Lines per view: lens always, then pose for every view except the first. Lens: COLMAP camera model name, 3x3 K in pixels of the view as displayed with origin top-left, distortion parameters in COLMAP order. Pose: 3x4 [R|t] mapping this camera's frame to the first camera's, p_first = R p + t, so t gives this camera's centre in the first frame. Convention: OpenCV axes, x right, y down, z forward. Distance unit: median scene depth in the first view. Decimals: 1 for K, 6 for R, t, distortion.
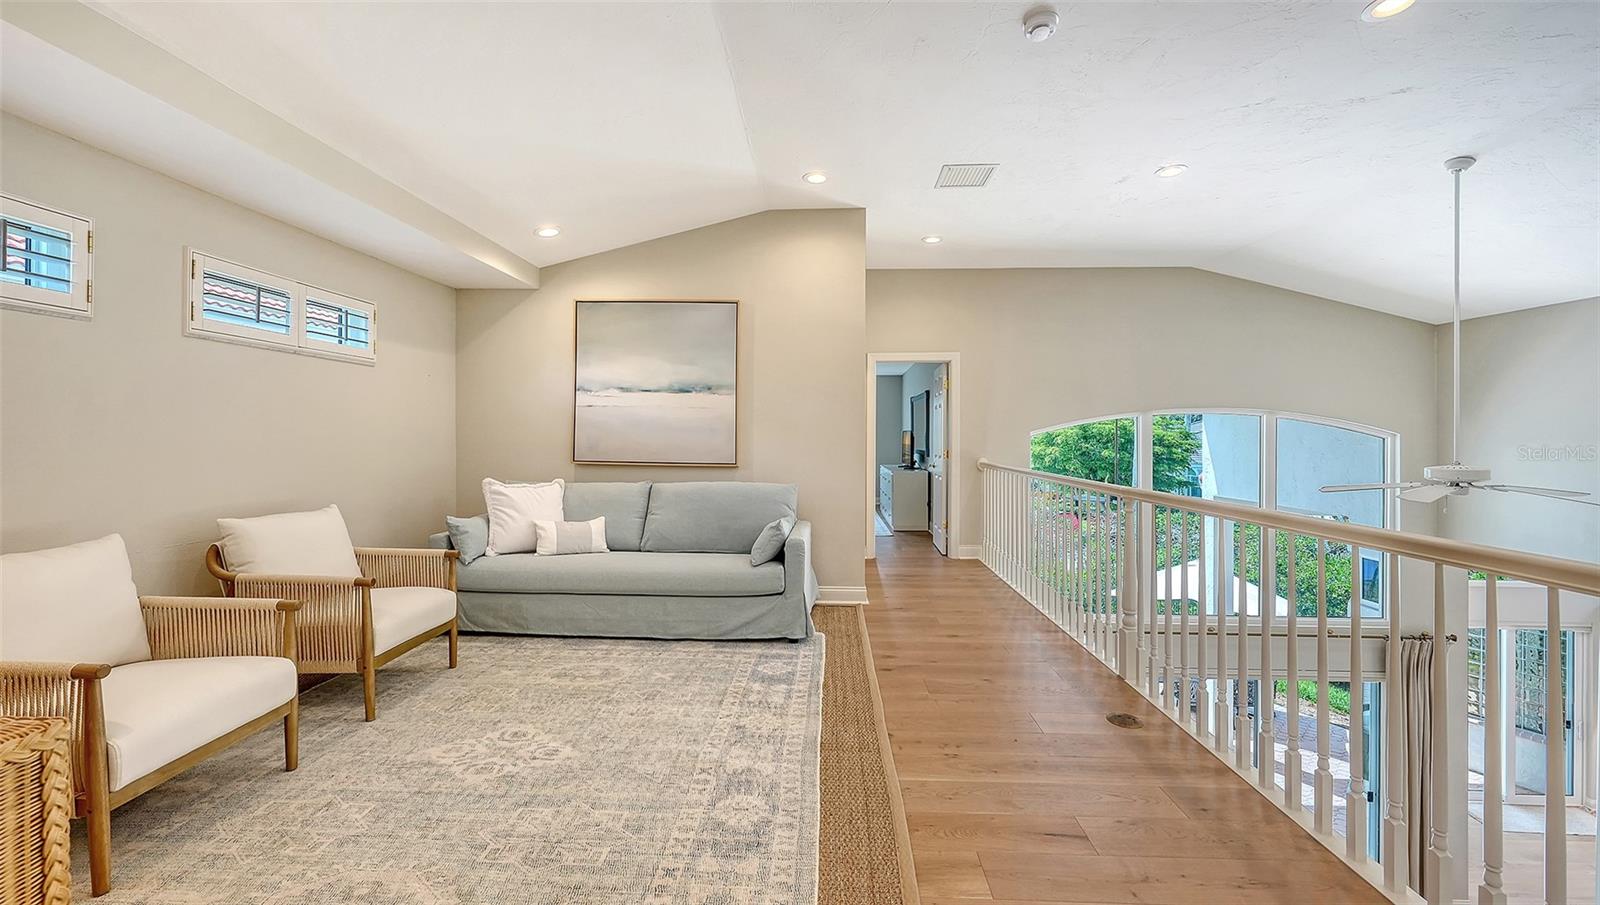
lens RADIAL K [[619.1, 0, 799.6], [0, 619.1, 440.5], [0, 0, 1]] dist [-0.000033, -0.000005]
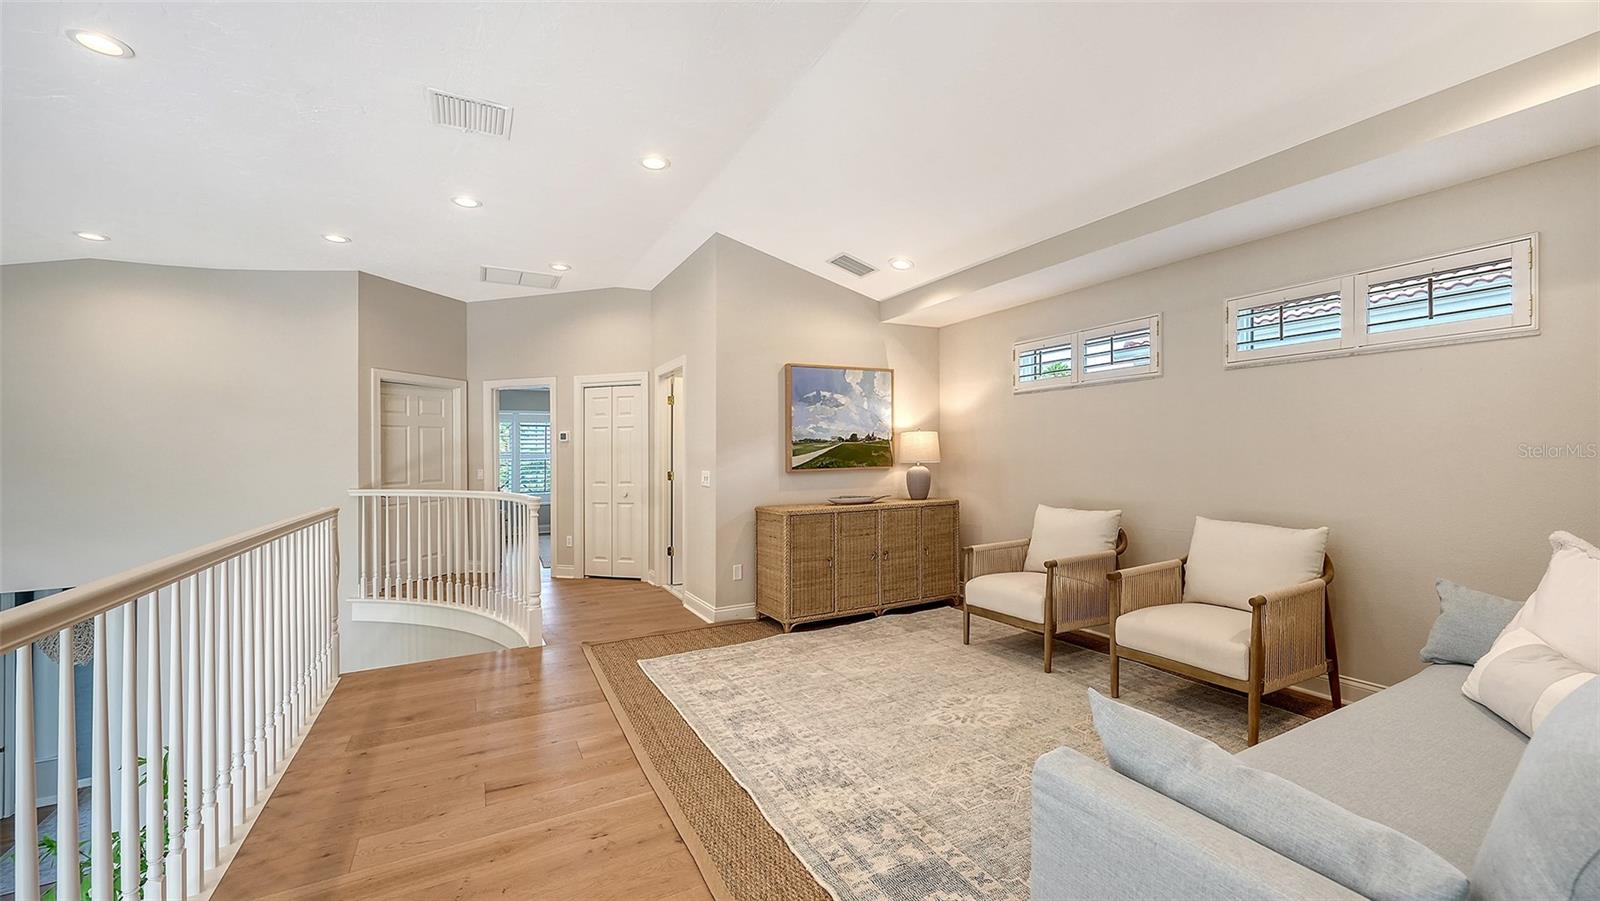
lens RADIAL K [[585.8, 0, 797.0], [0, 585.8, 456.0], [0, 0, 1]] dist [-0.002185, -0.000665]
pose [[-0.855381, 0.009967, -0.517904, 0.415876], [0.008251, 0.999950, 0.005616, -0.010648], [0.517934, 0.000531, -0.855420, 1.795615]]
